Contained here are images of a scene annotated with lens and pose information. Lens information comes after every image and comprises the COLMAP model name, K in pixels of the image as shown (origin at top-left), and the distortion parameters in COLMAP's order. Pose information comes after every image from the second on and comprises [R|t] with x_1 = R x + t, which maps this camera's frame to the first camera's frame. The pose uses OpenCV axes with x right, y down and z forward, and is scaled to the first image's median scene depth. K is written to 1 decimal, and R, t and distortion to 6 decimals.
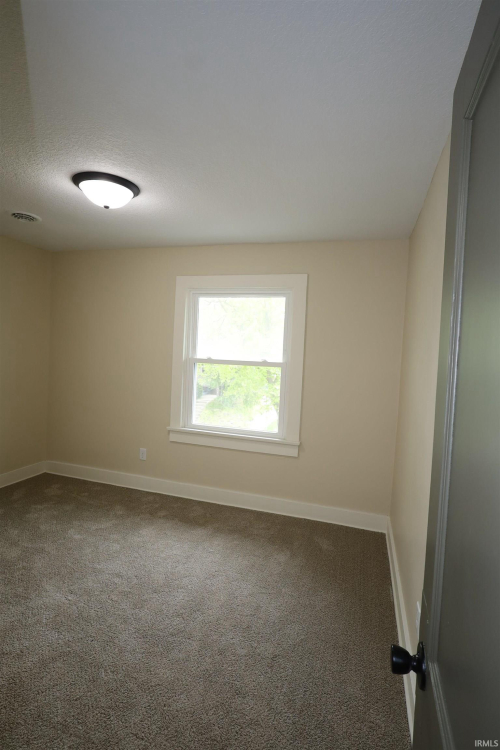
lens RADIAL K [[372.2, 0, 250.7], [0, 372.2, 362.6], [0, 0, 1]] dist [-0.002784, -0.000296]
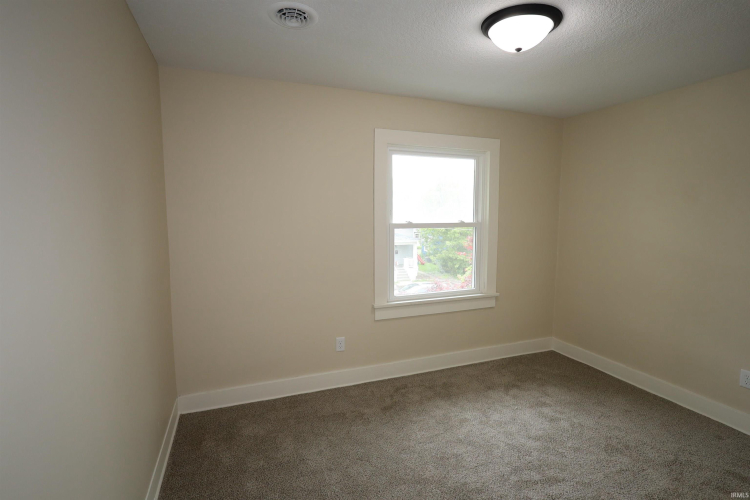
lens RADIAL K [[377.3, 0, 375.7], [0, 377.3, 249.2], [0, 0, 1]] dist [0.038903, 0.000018]
pose [[0.784607, -0.096417, 0.612451, -0.793455], [0.065765, 0.995203, 0.072423, -0.020108], [-0.616496, -0.016546, 0.787184, 0.326122]]
